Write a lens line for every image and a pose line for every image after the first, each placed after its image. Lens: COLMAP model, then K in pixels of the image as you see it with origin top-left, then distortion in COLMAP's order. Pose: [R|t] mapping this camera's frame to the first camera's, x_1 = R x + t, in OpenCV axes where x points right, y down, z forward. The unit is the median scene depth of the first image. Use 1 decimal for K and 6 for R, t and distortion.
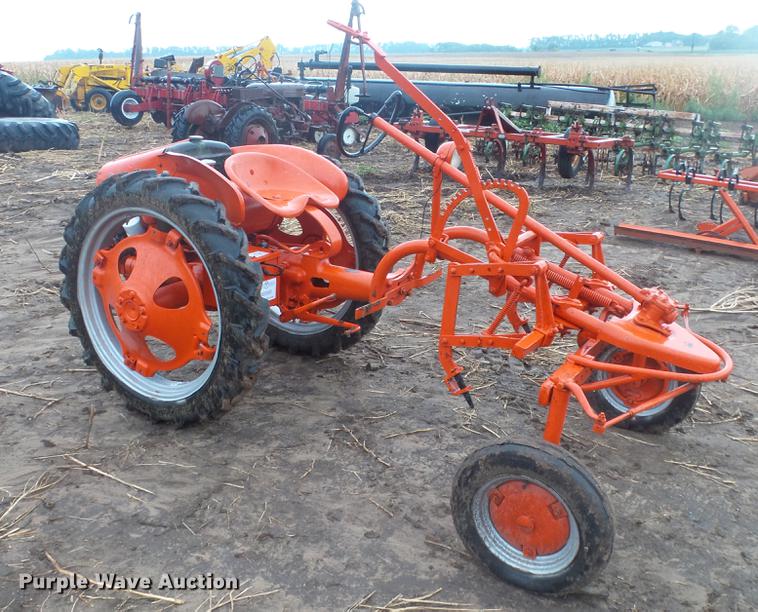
lens RADIAL K [[797.2, 0, 368.5], [0, 797.2, 265.2], [0, 0, 1]] dist [-0.040985, 0.000000]
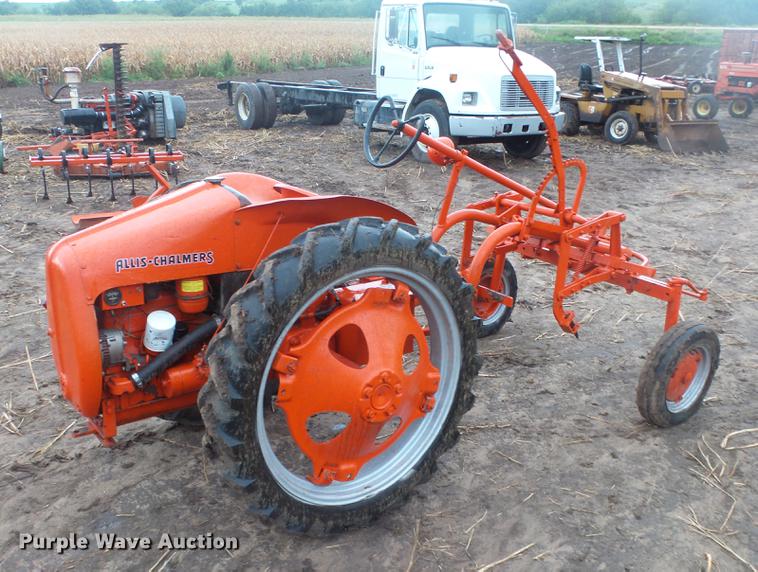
lens RADIAL K [[788.3, 0, 341.3], [0, 788.3, 312.5], [0, 0, 1]] dist [-0.039422, 0.000000]
pose [[0.402836, -0.320498, 0.857324, -0.980136], [0.236214, 0.941360, 0.240922, -0.225223], [-0.884266, 0.105460, 0.454920, 0.687693]]
